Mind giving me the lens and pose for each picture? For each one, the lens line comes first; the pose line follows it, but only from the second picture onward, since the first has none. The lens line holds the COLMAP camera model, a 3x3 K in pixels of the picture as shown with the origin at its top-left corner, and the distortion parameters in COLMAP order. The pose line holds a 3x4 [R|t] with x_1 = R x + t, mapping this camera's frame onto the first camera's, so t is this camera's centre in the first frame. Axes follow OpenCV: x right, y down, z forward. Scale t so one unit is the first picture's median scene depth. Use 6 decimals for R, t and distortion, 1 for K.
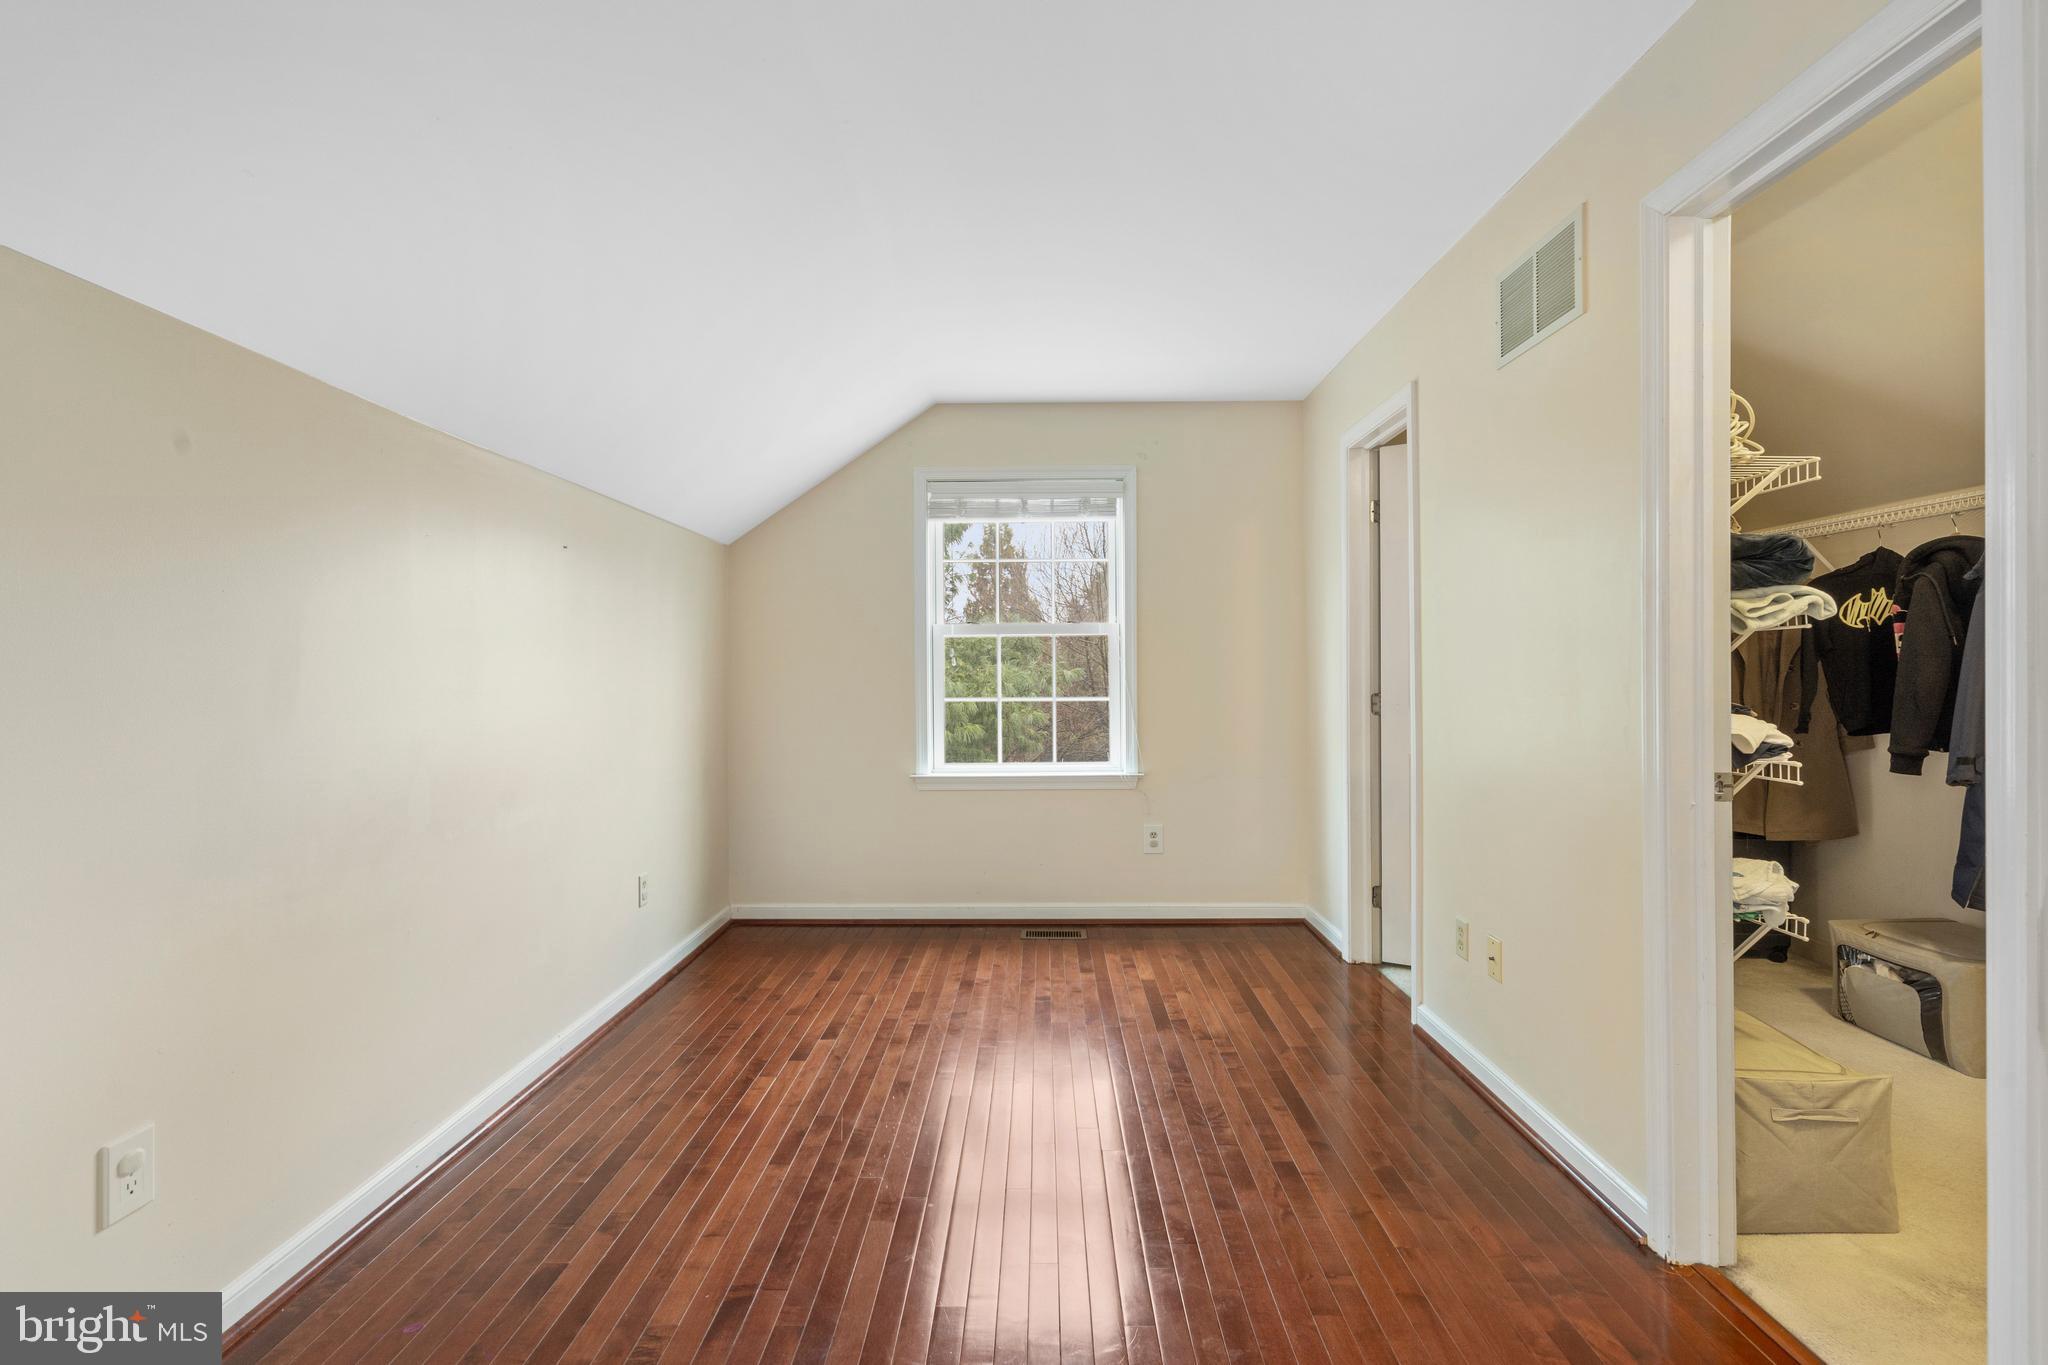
lens RADIAL K [[946.0, 0, 1027.6], [0, 946.0, 674.5], [0, 0, 1]] dist [-0.002412, 0.000831]
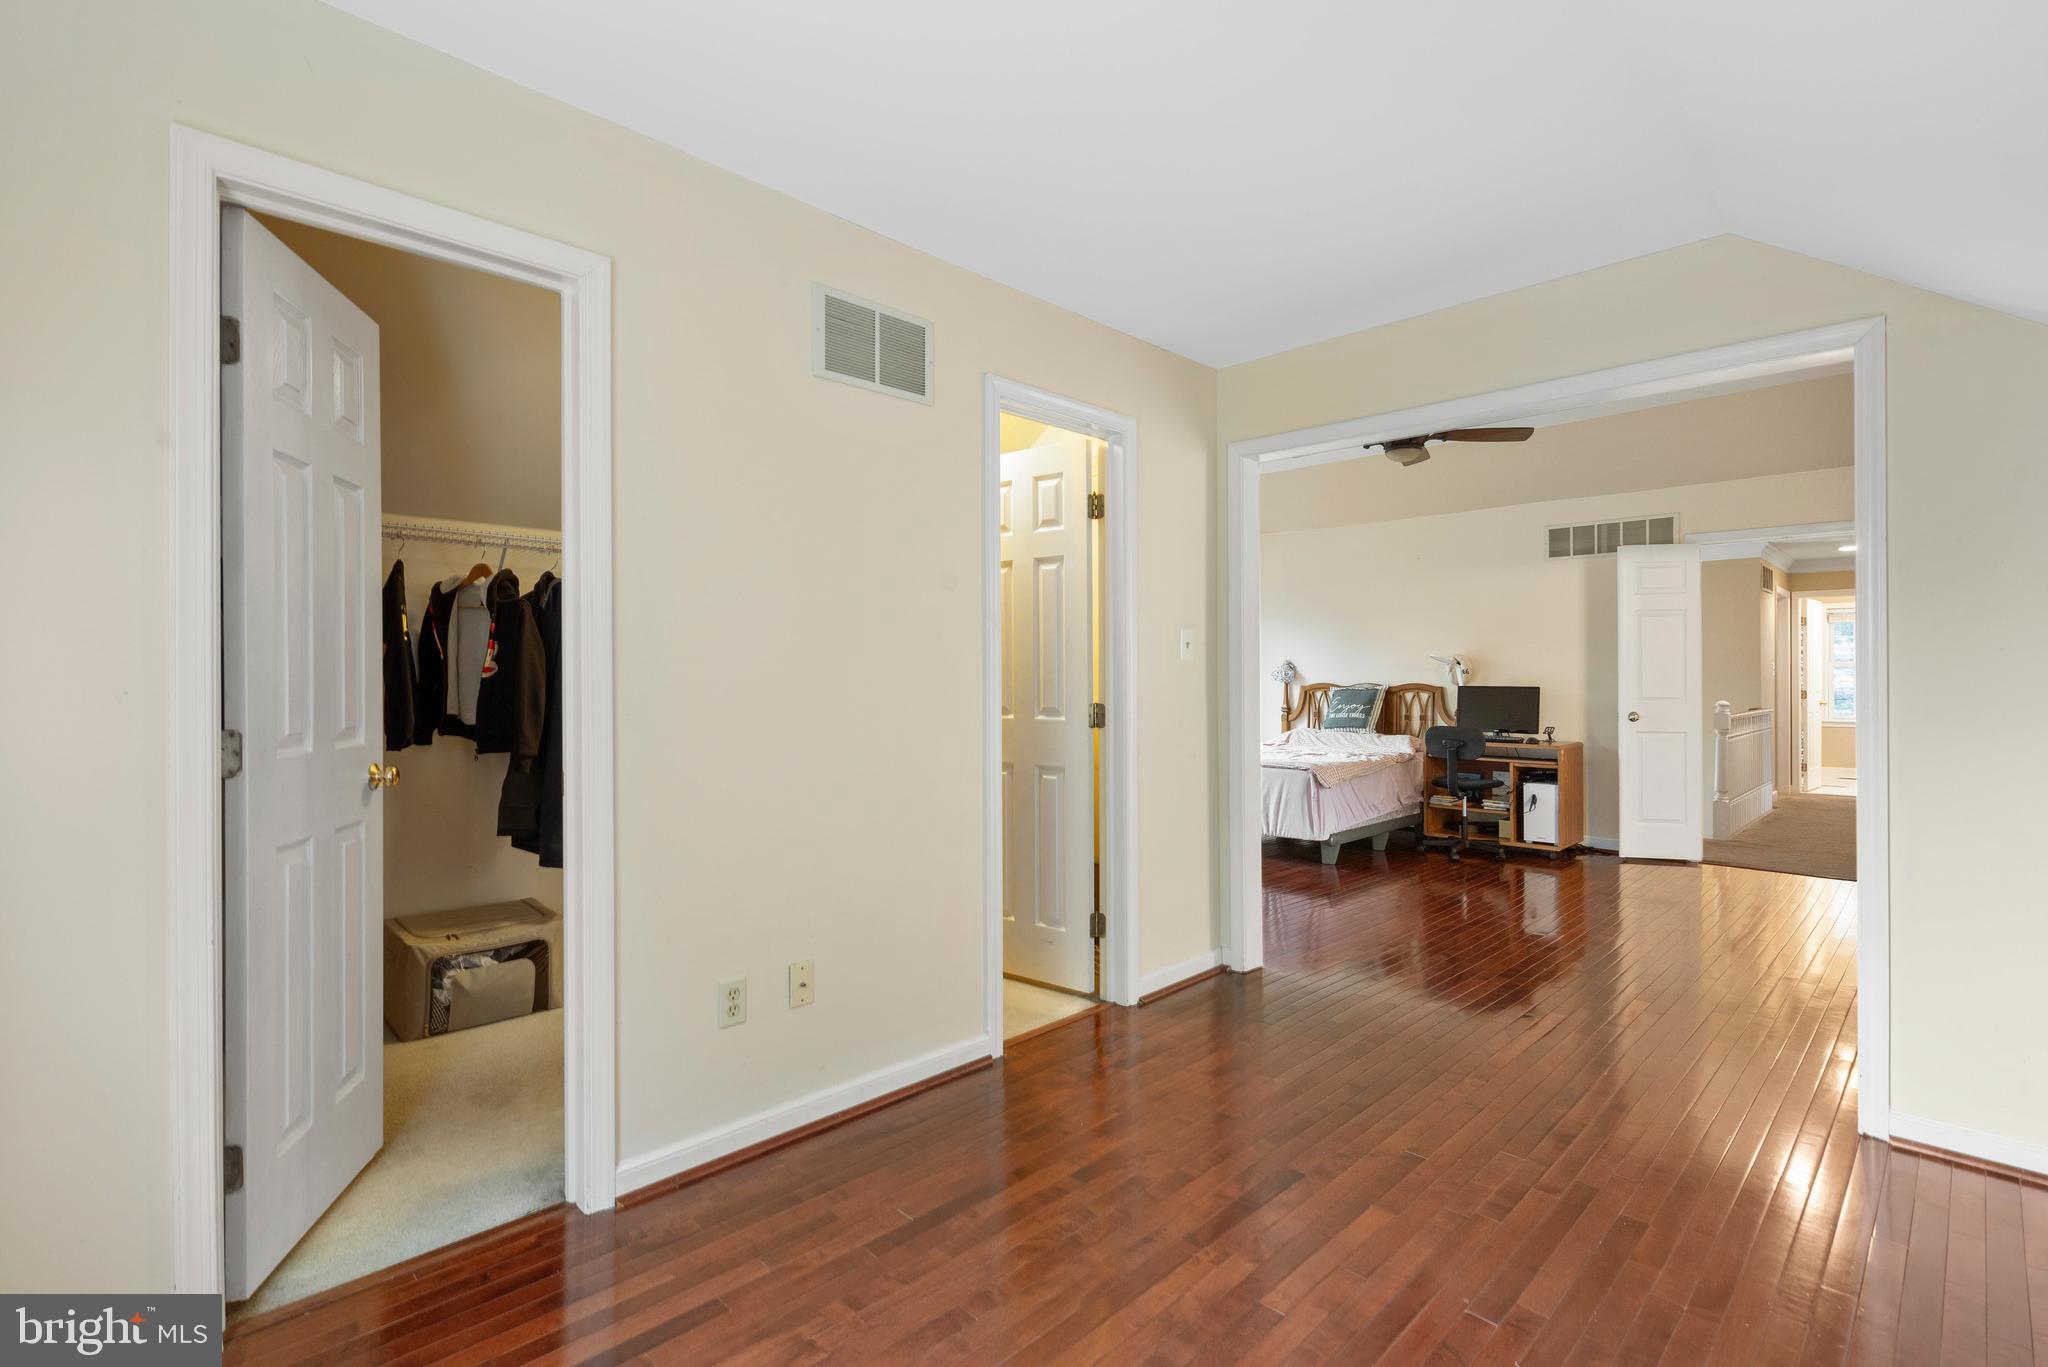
lens RADIAL K [[946.0, 0, 1031.8], [0, 946.0, 684.3], [0, 0, 1]] dist [-0.002412, 0.000831]
pose [[-0.715040, 0.001894, 0.699081, -0.344988], [0.003511, 0.999993, 0.000882, -0.004408], [-0.699075, 0.003085, -0.715042, 1.541464]]
